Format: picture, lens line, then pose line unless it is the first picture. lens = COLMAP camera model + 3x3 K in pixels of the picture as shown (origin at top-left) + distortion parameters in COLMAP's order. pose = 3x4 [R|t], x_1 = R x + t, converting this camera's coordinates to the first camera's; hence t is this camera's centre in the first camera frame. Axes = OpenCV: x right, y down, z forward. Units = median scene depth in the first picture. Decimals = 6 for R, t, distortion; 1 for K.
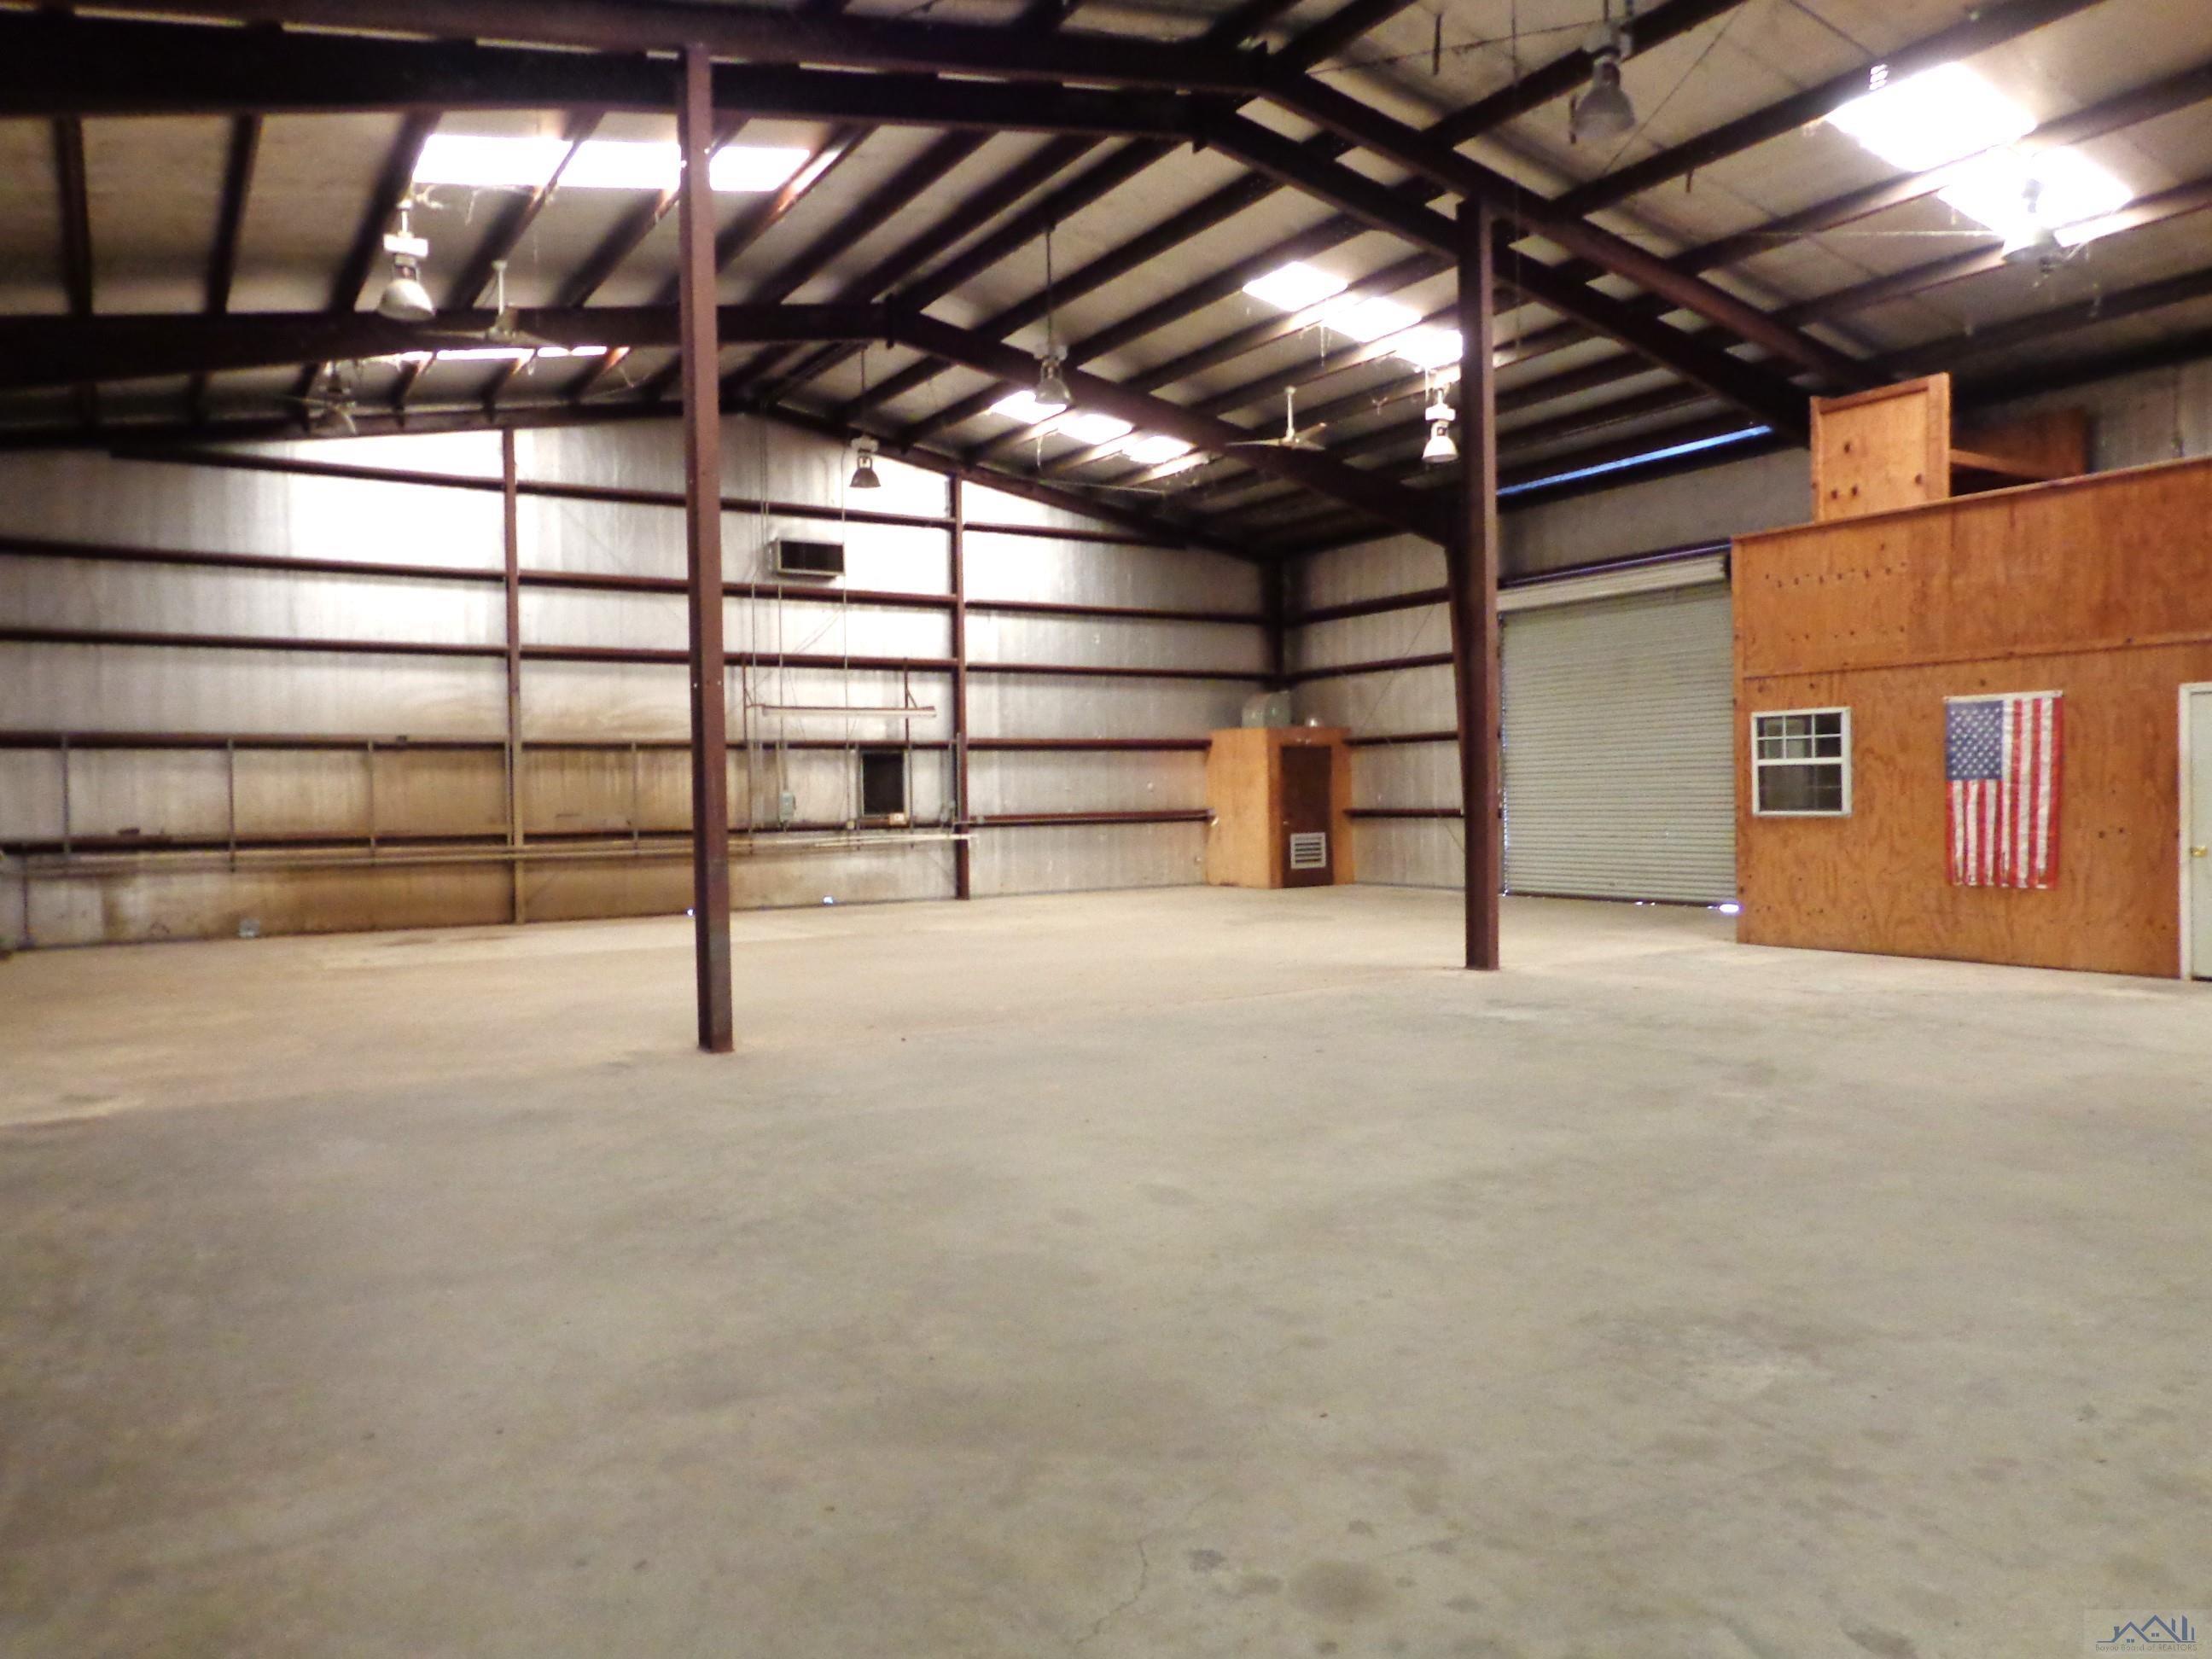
lens RADIAL K [[1555.9, 0, 1115.3], [0, 1555.9, 831.1], [0, 0, 1]] dist [0.005948, 0.000245]
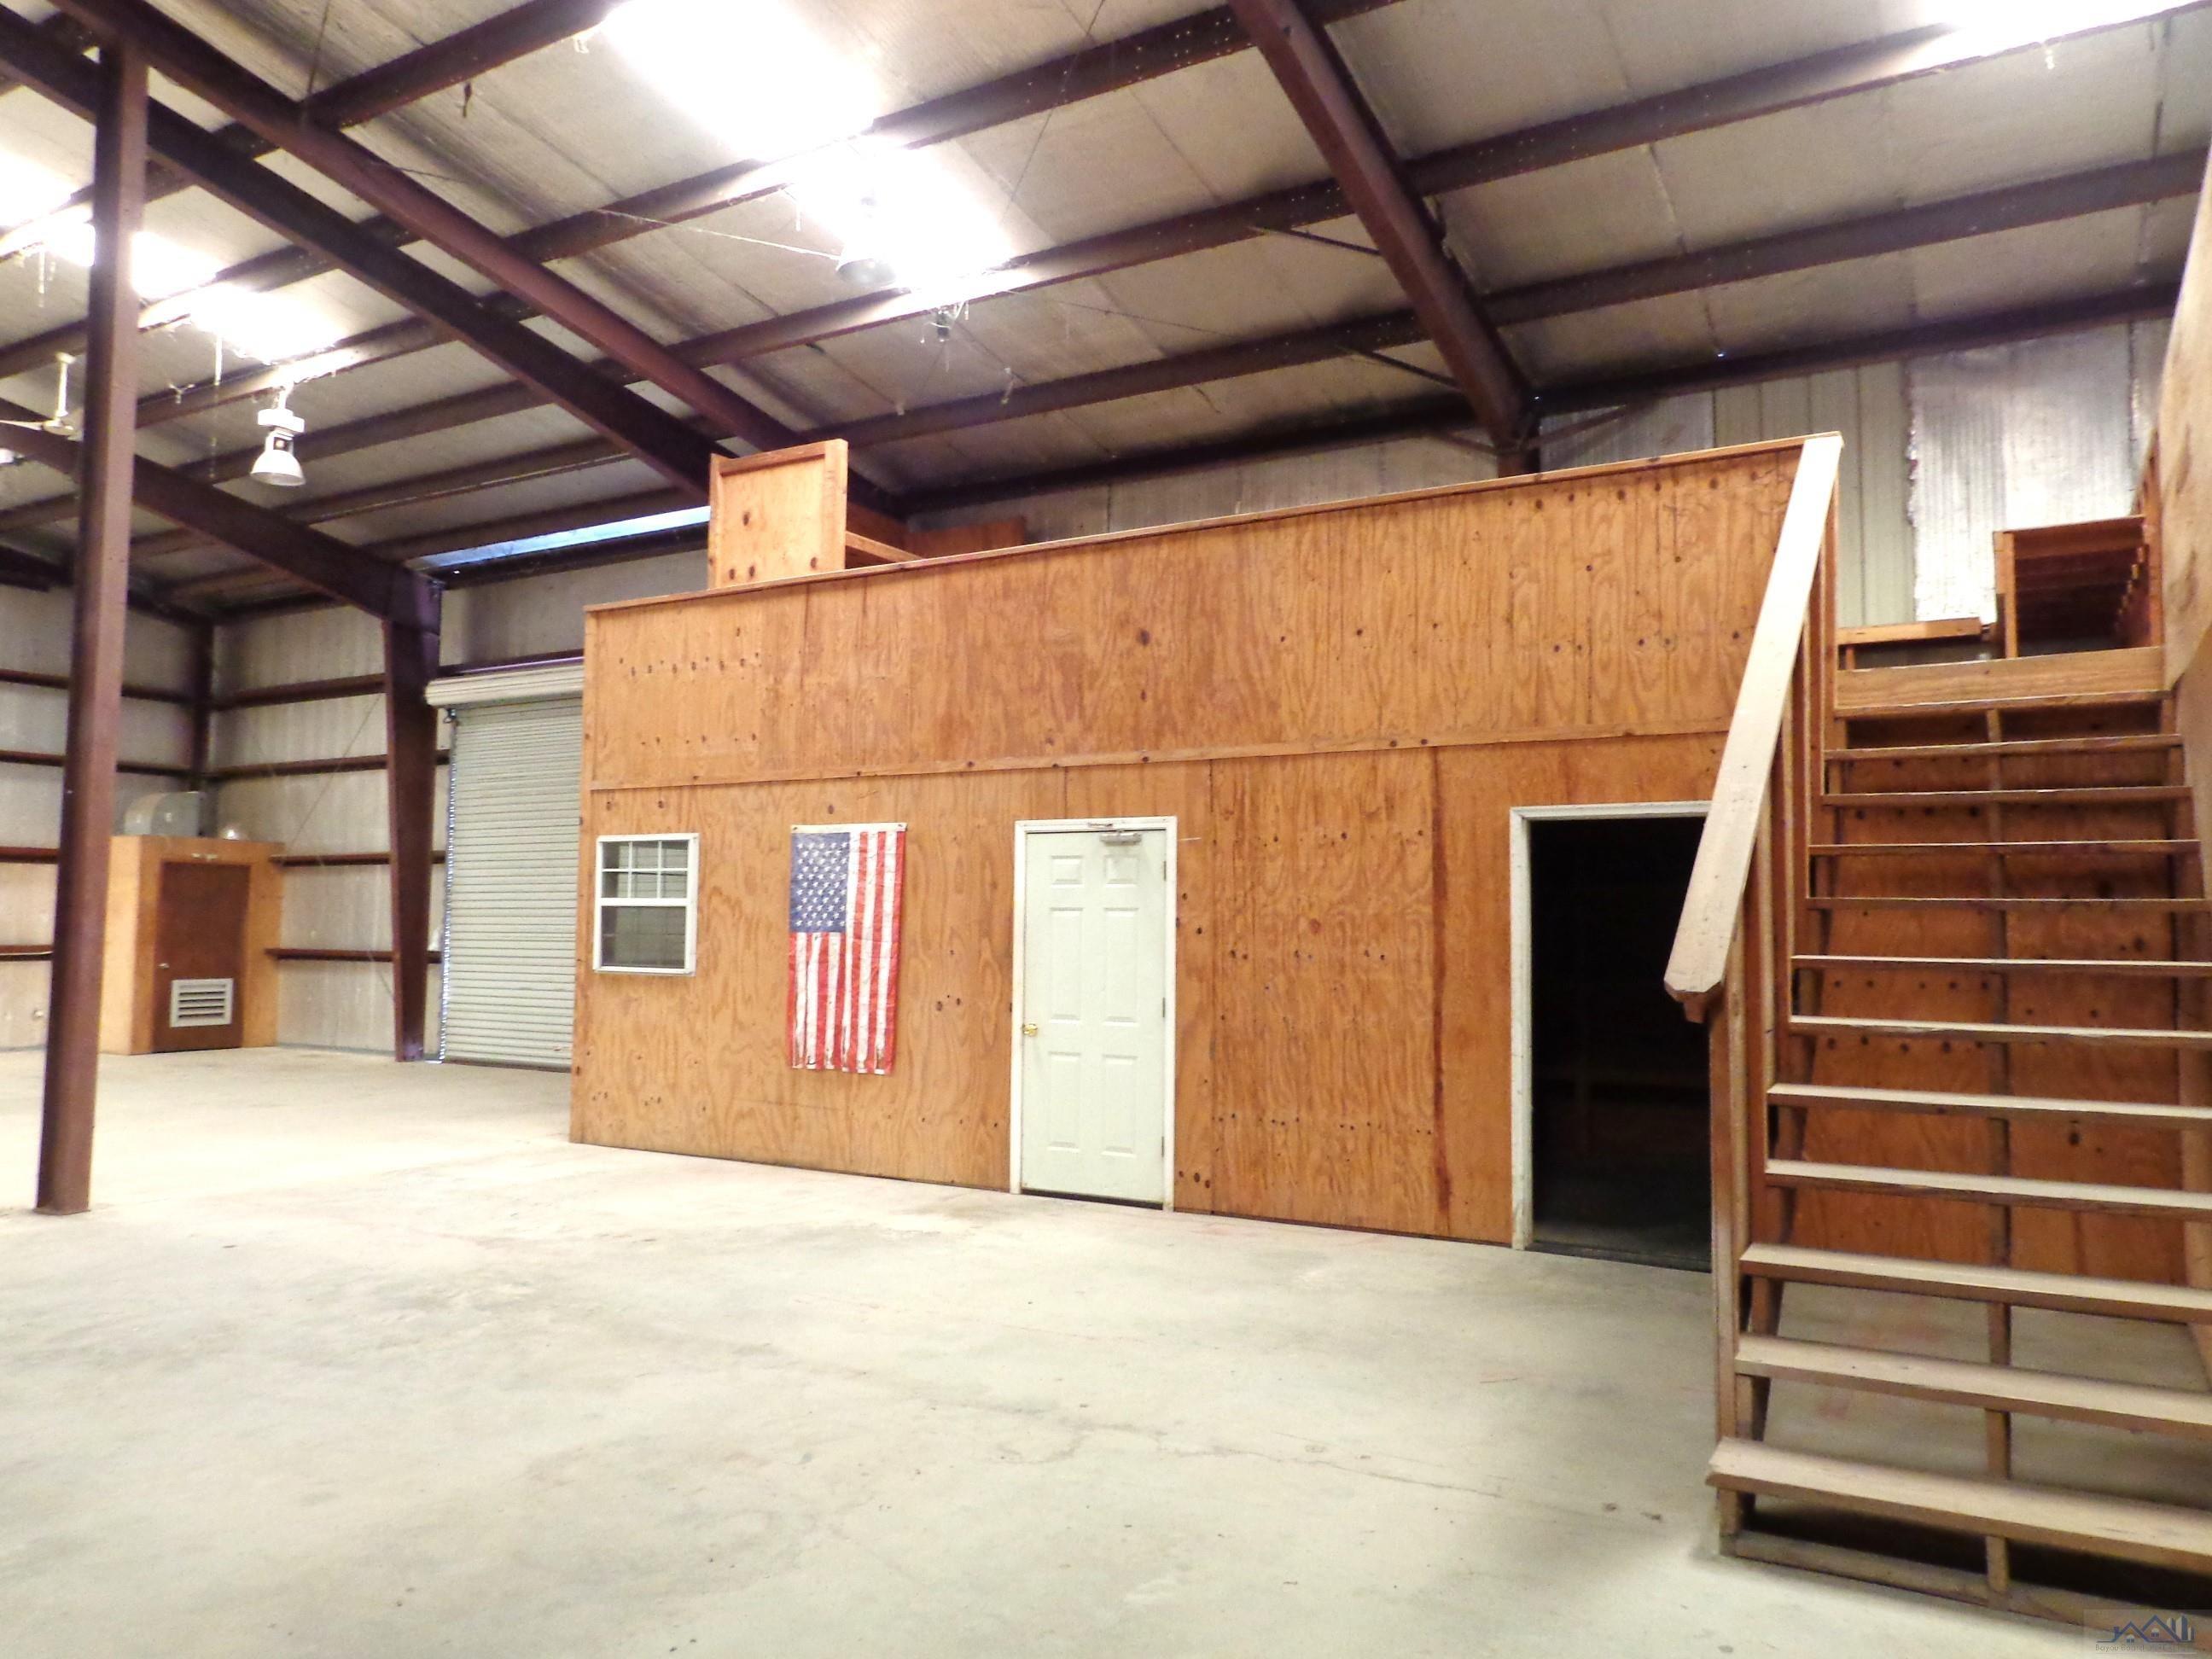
lens RADIAL K [[1555.9, 0, 1105.5], [0, 1555.9, 831.4], [0, 0, 1]] dist [0.005948, 0.000245]
pose [[0.894235, 0.056785, 0.443982, 0.297782], [-0.016951, 0.995505, -0.093183, -0.011637], [-0.447278, 0.075801, 0.891177, 0.213730]]
